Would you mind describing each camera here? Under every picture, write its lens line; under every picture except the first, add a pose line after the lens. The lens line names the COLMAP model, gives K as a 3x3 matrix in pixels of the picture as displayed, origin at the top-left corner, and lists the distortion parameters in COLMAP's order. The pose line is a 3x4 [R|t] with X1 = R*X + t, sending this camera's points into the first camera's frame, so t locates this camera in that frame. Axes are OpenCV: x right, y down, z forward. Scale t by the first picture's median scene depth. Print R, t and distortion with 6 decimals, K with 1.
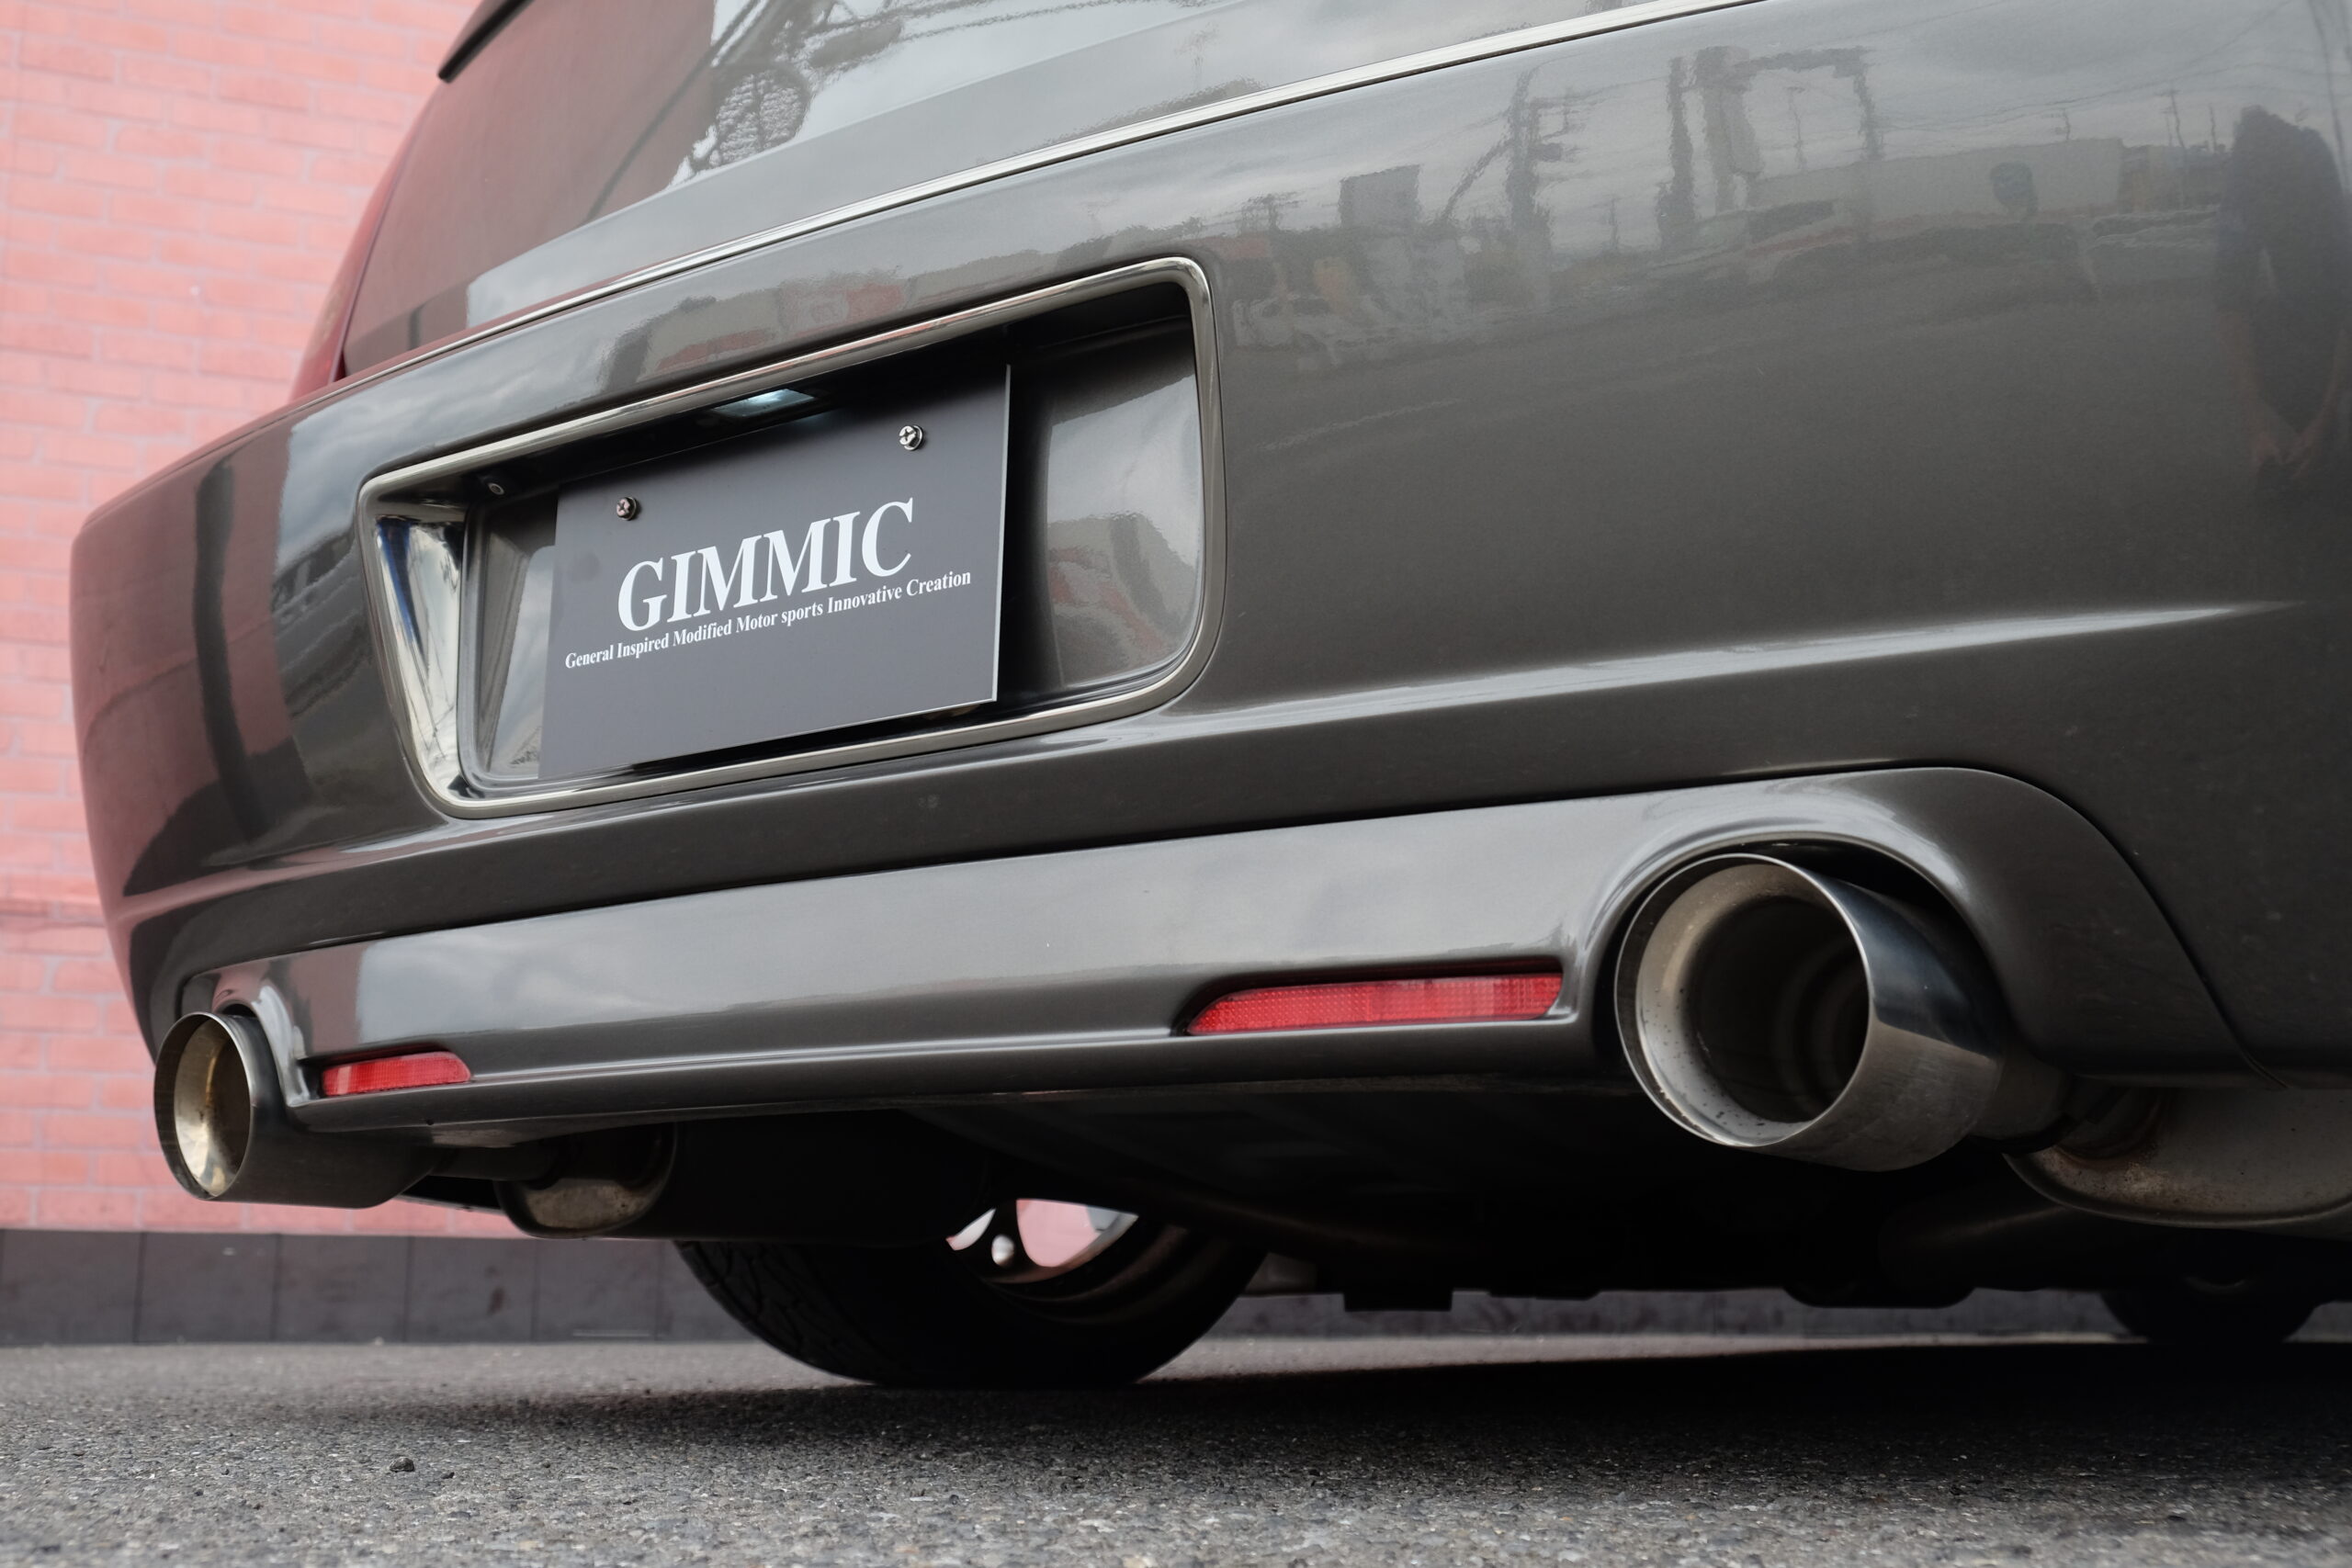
lens RADIAL K [[3001.2, 0, 1170.1], [0, 3001.2, 775.3], [0, 0, 1]] dist [-0.004359, 0.000000]
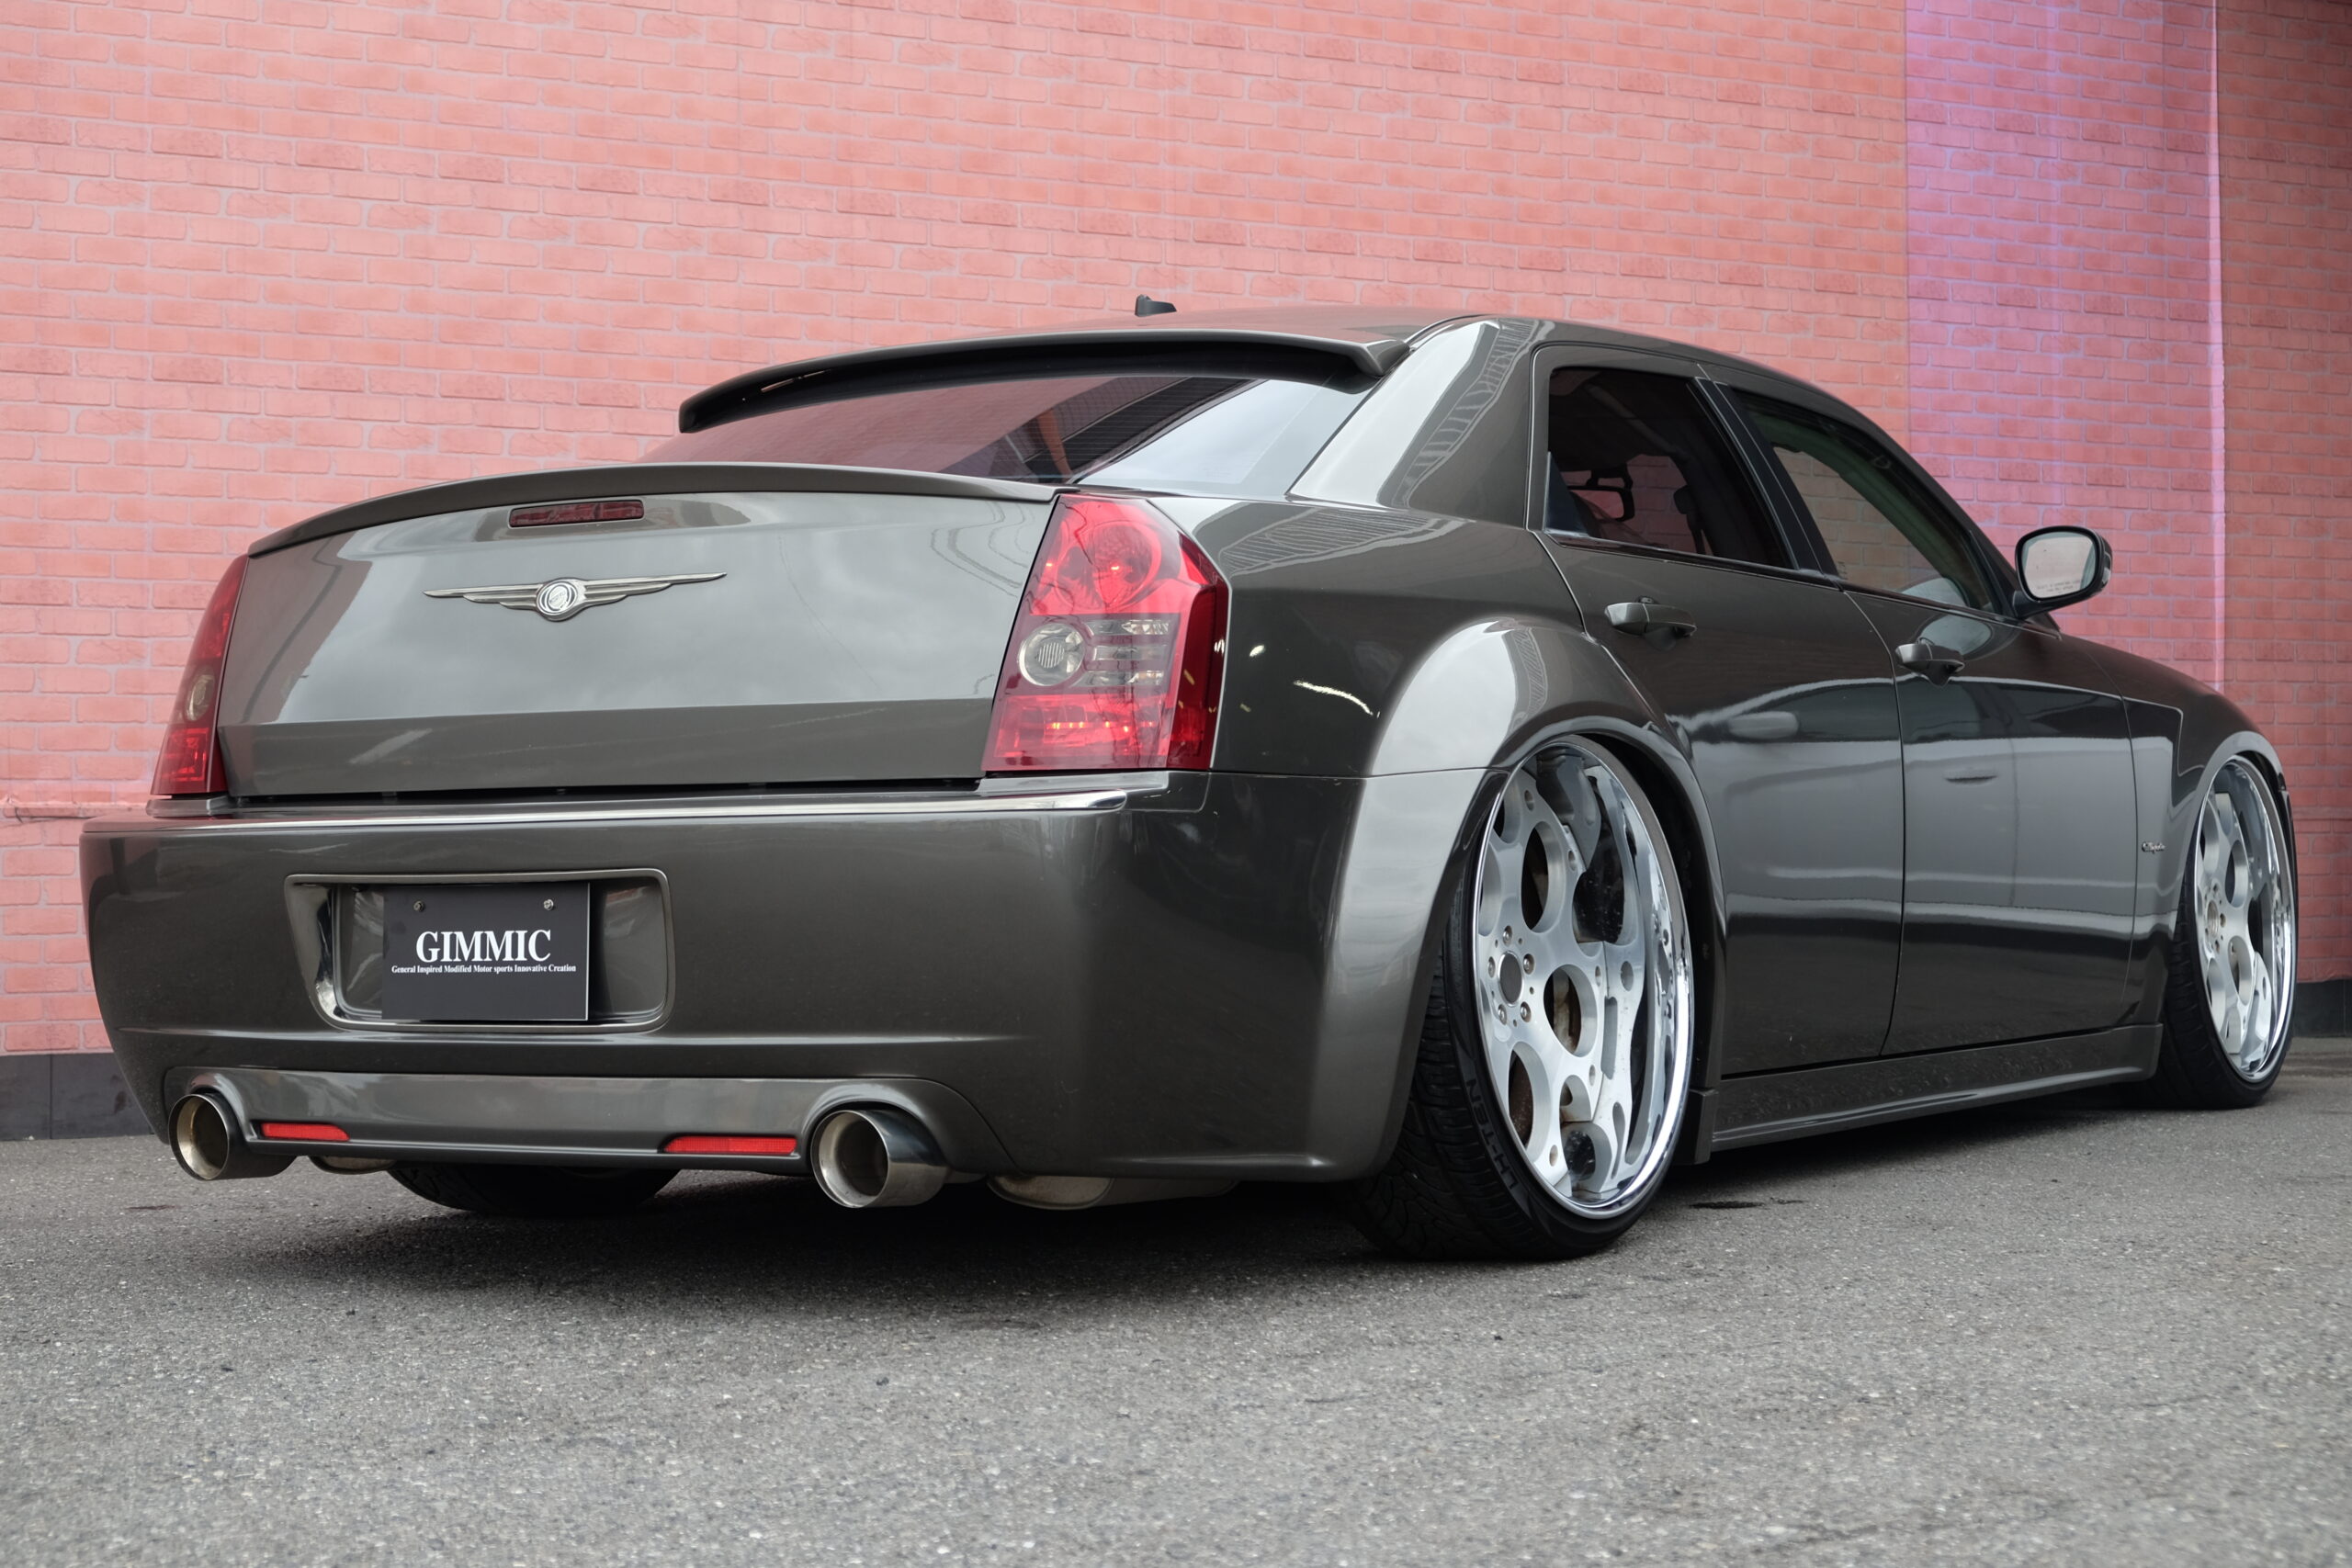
lens RADIAL K [[3930.7, 0, 1175.1], [0, 3930.7, 785.5], [0, 0, 1]] dist [0.039672, 0.000000]
pose [[0.991184, -0.014281, 0.131723, 0.000220], [-0.005765, 0.988584, 0.150558, -0.676737], [-0.132369, -0.149990, 0.979786, -2.161023]]
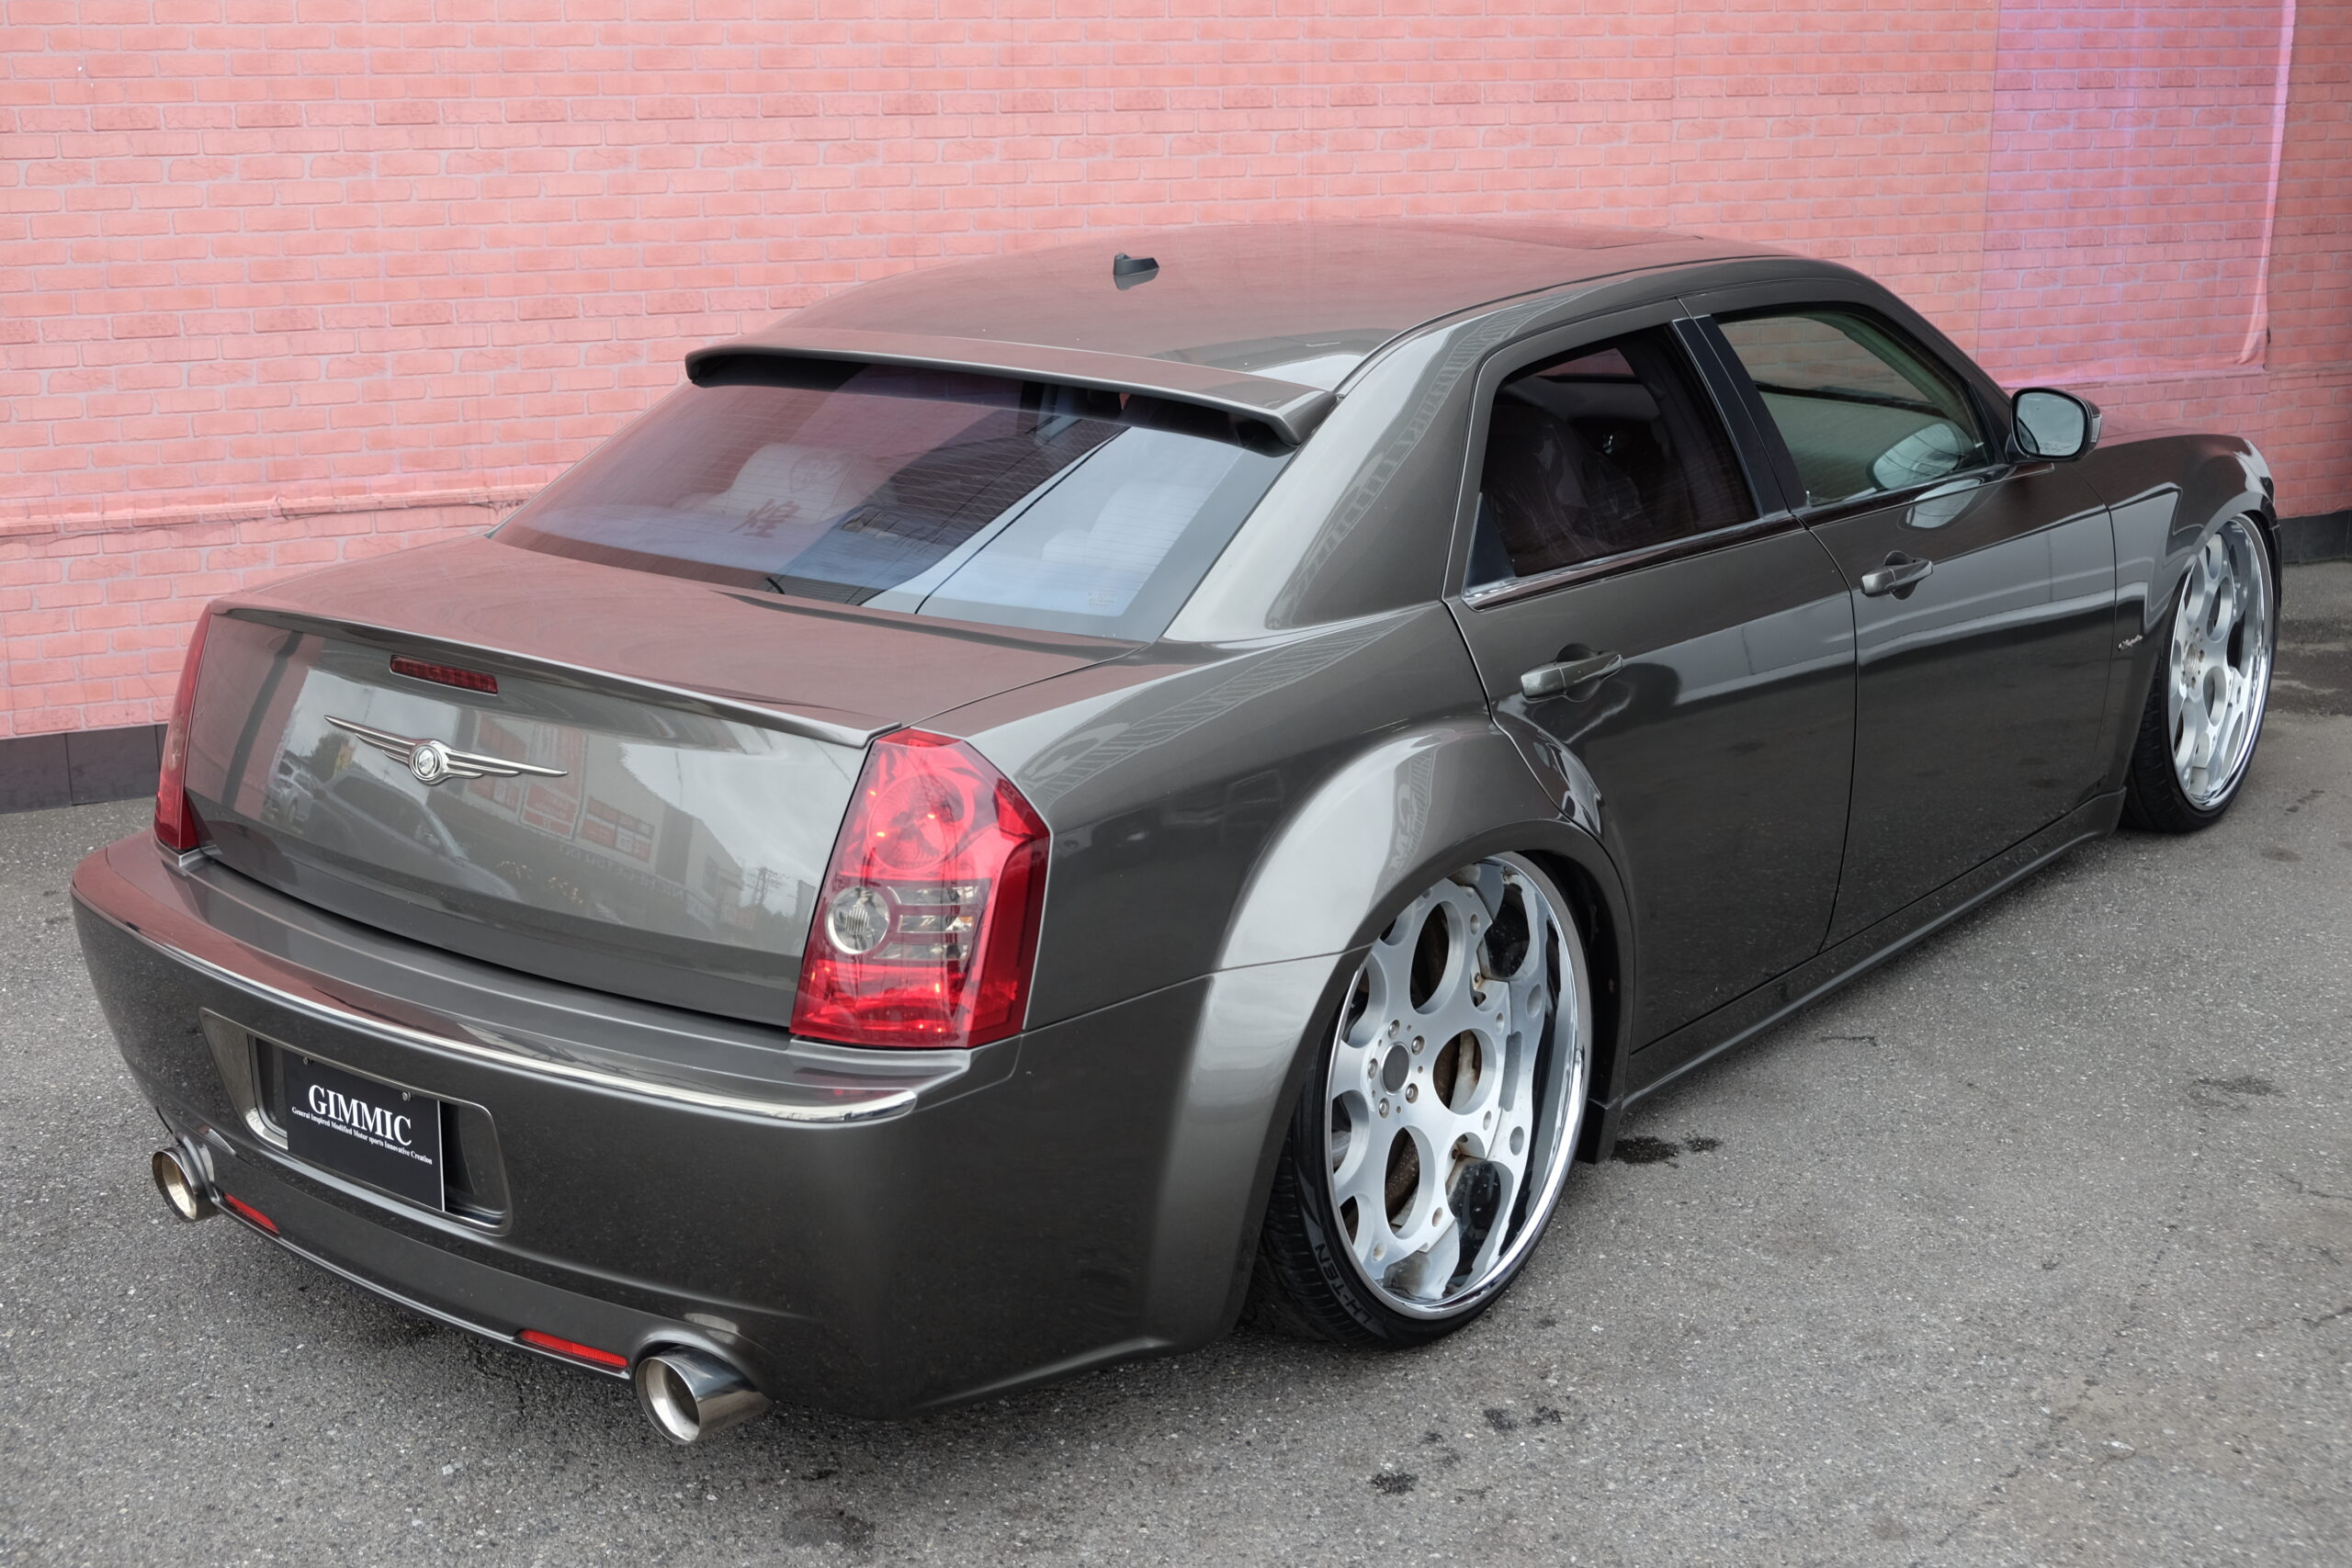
lens RADIAL K [[2815.2, 0, 1175.3], [0, 2815.2, 771.3], [0, 0, 1]] dist [-0.001609, 0.000000]
pose [[0.999850, -0.016283, 0.005975, 0.538487], [0.012305, 0.908689, 0.417293, -1.307097], [-0.012225, -0.417156, 0.908753, -1.036536]]
